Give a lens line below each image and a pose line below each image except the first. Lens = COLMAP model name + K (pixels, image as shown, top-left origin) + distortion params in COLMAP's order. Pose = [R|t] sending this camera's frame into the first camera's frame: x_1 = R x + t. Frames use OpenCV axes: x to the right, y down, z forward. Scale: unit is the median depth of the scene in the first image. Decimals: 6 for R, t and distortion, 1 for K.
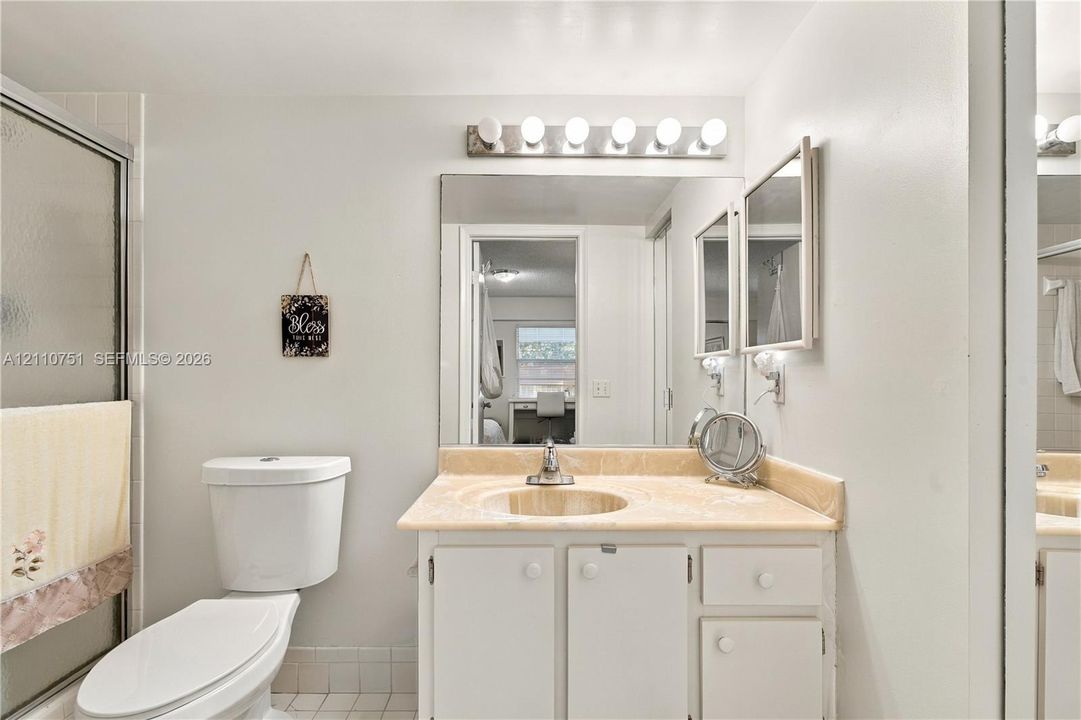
lens RADIAL K [[507.6, 0, 540.5], [0, 507.6, 360.0], [0, 0, 1]] dist [-0.016908, -0.000027]
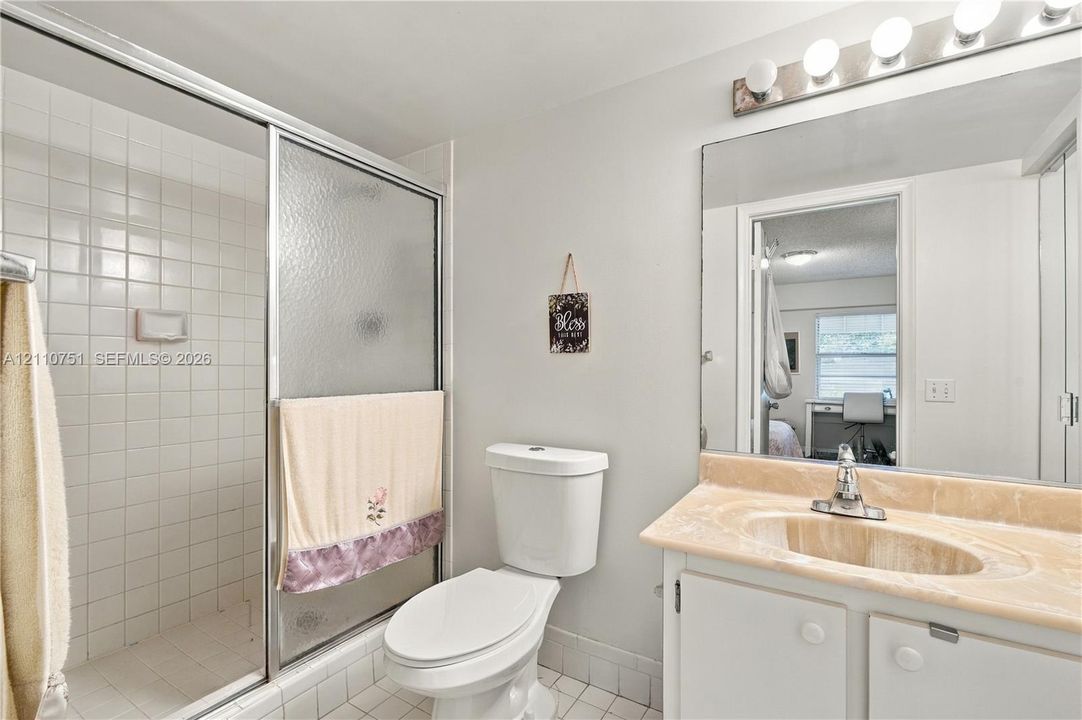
lens RADIAL K [[498.1, 0, 522.5], [0, 498.1, 363.5], [0, 0, 1]] dist [-0.000387, 0.001001]
pose [[0.835073, -0.002816, -0.550132, 0.021654], [0.010759, 0.999879, 0.011214, 0.002543], [0.550034, -0.015284, 0.835002, 0.098471]]
